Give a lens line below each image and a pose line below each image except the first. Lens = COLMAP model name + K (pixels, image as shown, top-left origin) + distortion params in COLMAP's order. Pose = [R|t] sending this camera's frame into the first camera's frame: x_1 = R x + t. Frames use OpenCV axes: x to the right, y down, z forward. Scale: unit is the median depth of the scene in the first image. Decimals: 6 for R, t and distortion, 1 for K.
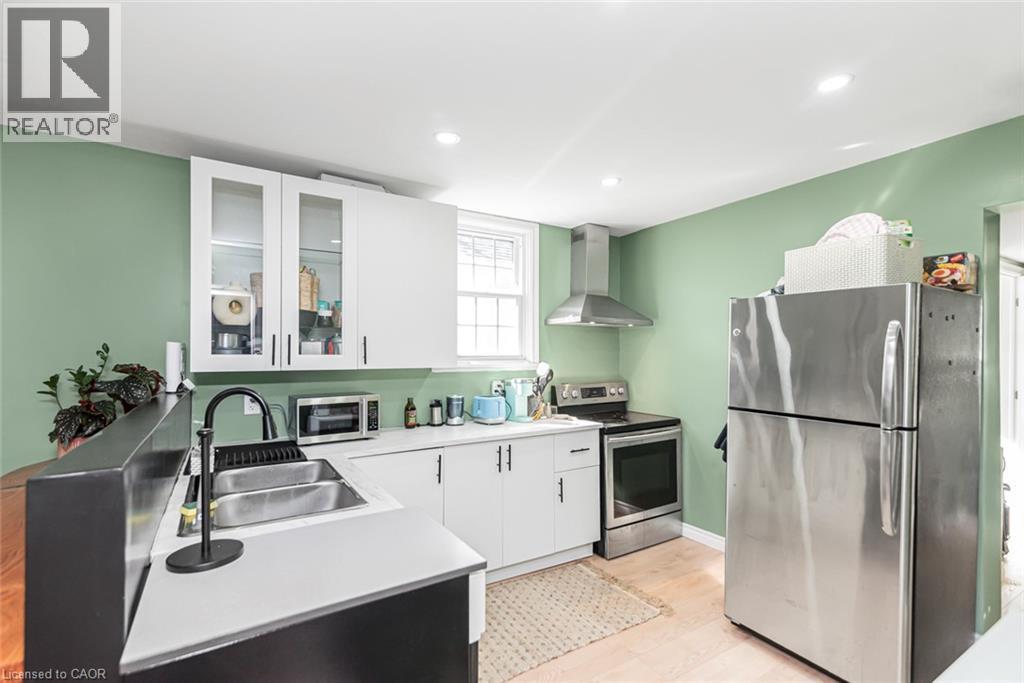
lens RADIAL K [[468.2, 0, 516.5], [0, 468.2, 353.5], [0, 0, 1]] dist [0.001882, 0.000200]
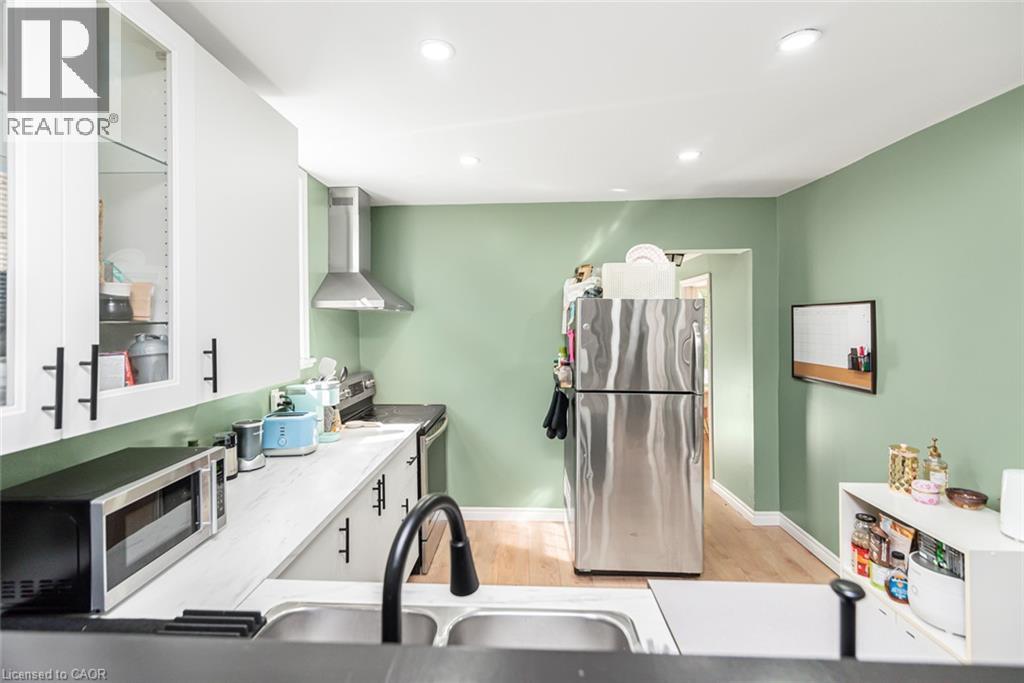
lens RADIAL K [[464.9, 0, 504.3], [0, 464.9, 334.7], [0, 0, 1]] dist [0.002235, 0.000011]
pose [[0.576250, -0.022942, 0.816951, -0.469817], [0.004479, 0.999680, 0.024914, -0.043656], [-0.817261, -0.010698, 0.576168, 0.387212]]
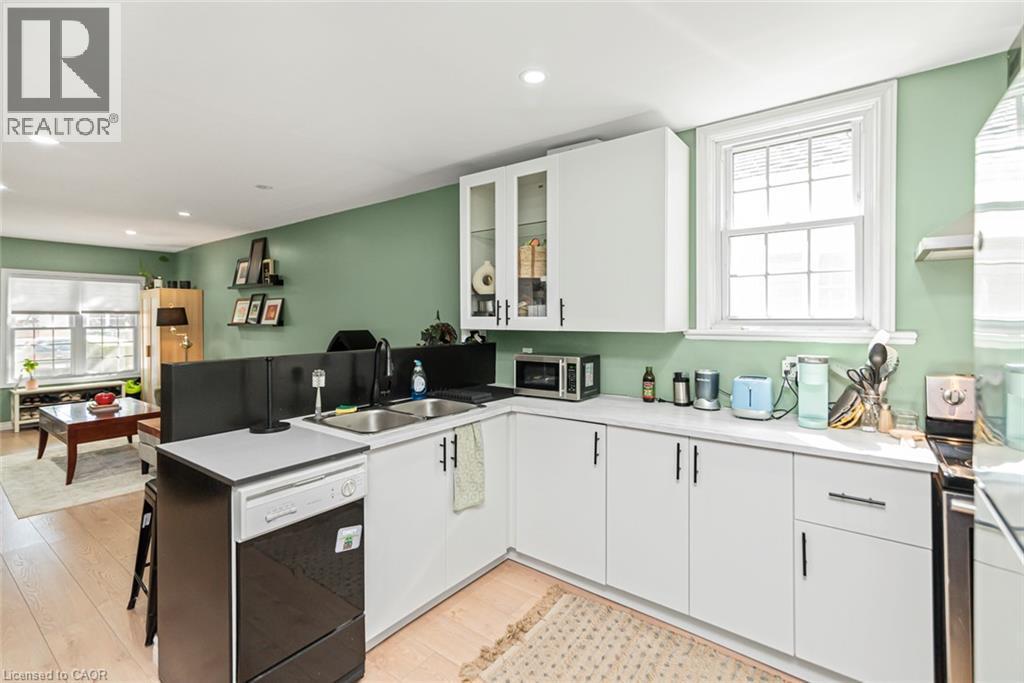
lens RADIAL K [[471.8, 0, 514.7], [0, 471.8, 324.5], [0, 0, 1]] dist [-0.002076, -0.000359]
pose [[0.339235, 0.009577, -0.940653, 0.513075], [-0.003201, 0.999954, 0.009027, 0.009244], [0.940696, -0.000052, 0.339250, 0.478017]]
